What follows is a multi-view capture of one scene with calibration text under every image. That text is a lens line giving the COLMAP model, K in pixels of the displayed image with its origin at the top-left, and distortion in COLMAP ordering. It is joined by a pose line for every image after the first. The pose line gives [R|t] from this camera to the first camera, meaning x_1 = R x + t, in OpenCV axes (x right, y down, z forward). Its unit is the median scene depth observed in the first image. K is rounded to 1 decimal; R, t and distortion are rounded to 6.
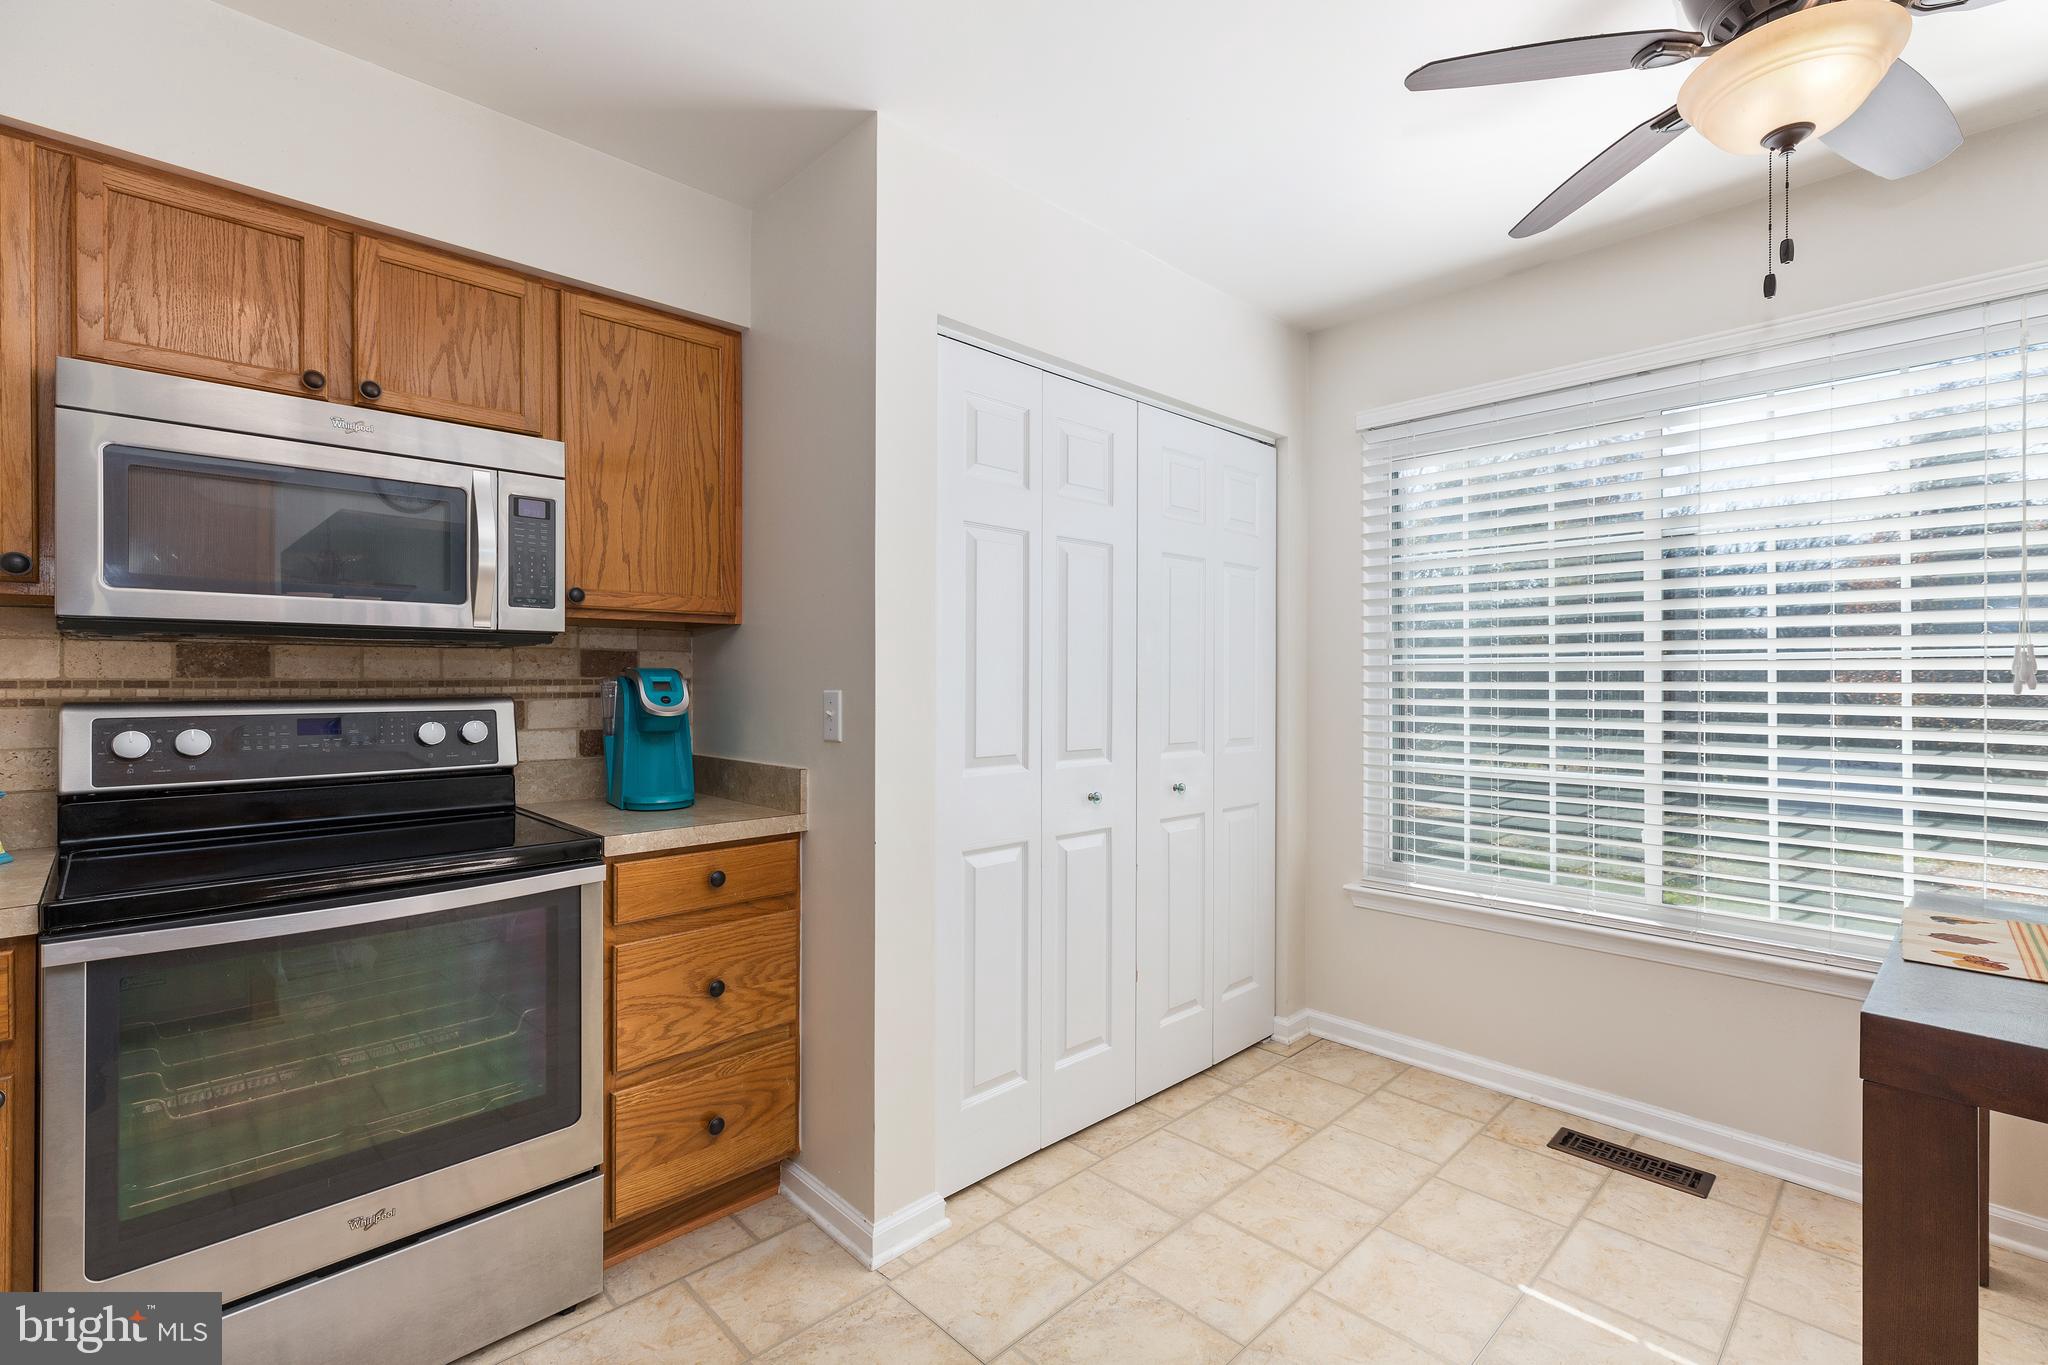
lens RADIAL K [[915.3, 0, 1021.7], [0, 915.3, 679.3], [0, 0, 1]] dist [0.008830, -0.000085]
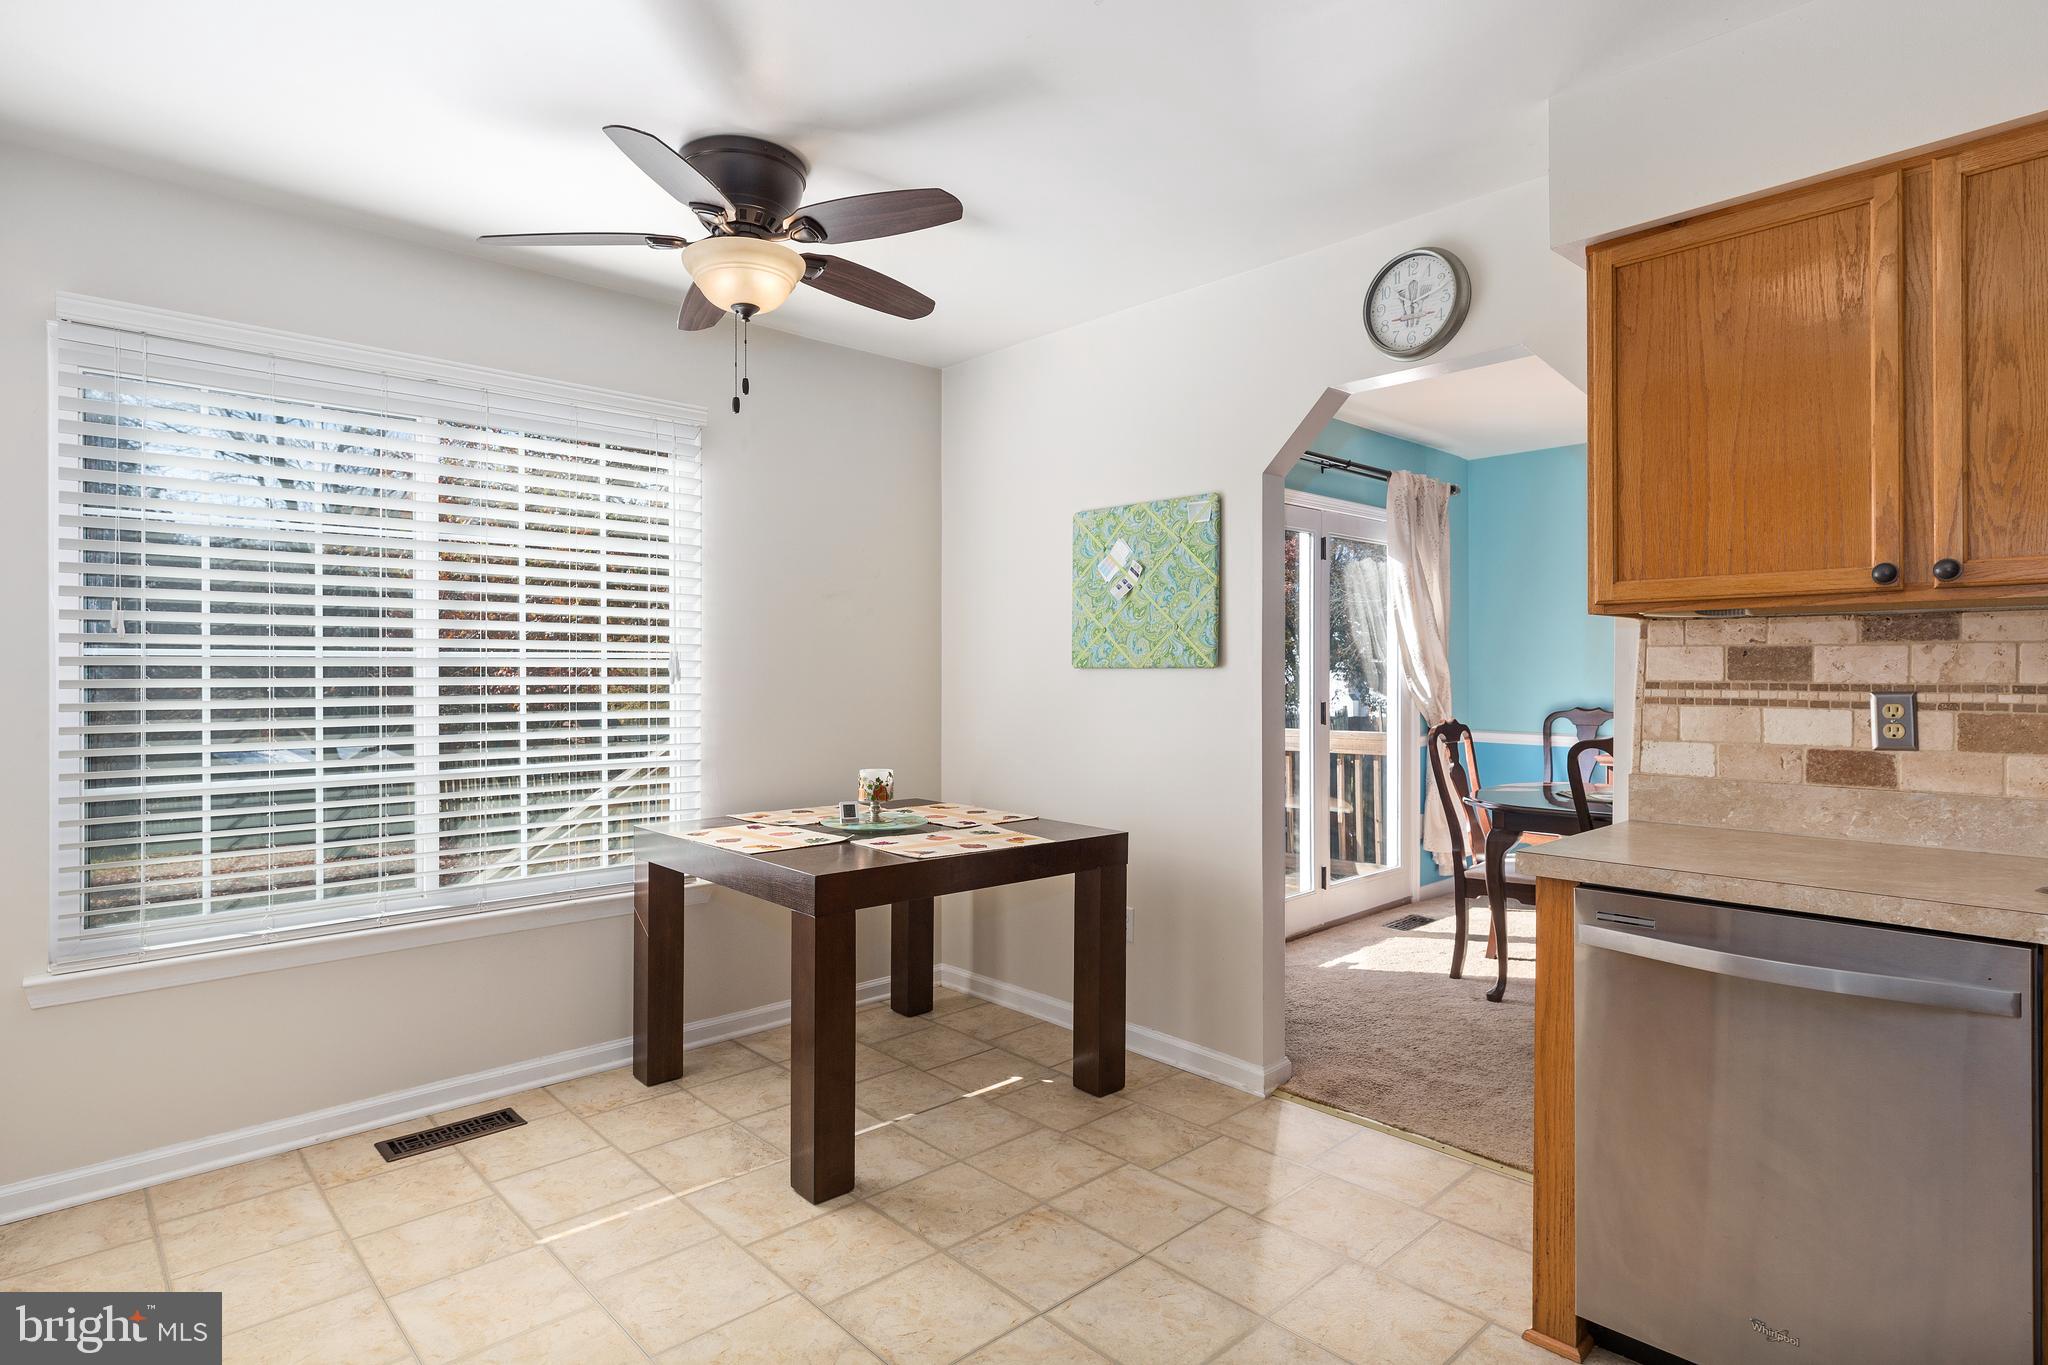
lens RADIAL K [[1080.6, 0, 1018.4], [0, 1080.6, 664.4], [0, 0, 1]] dist [-0.002057, -0.000561]
pose [[0.014552, 0.007414, 0.999867, -0.526554], [0.002772, 0.999968, -0.007455, -0.000877], [-0.999890, 0.002880, 0.014531, 0.313056]]
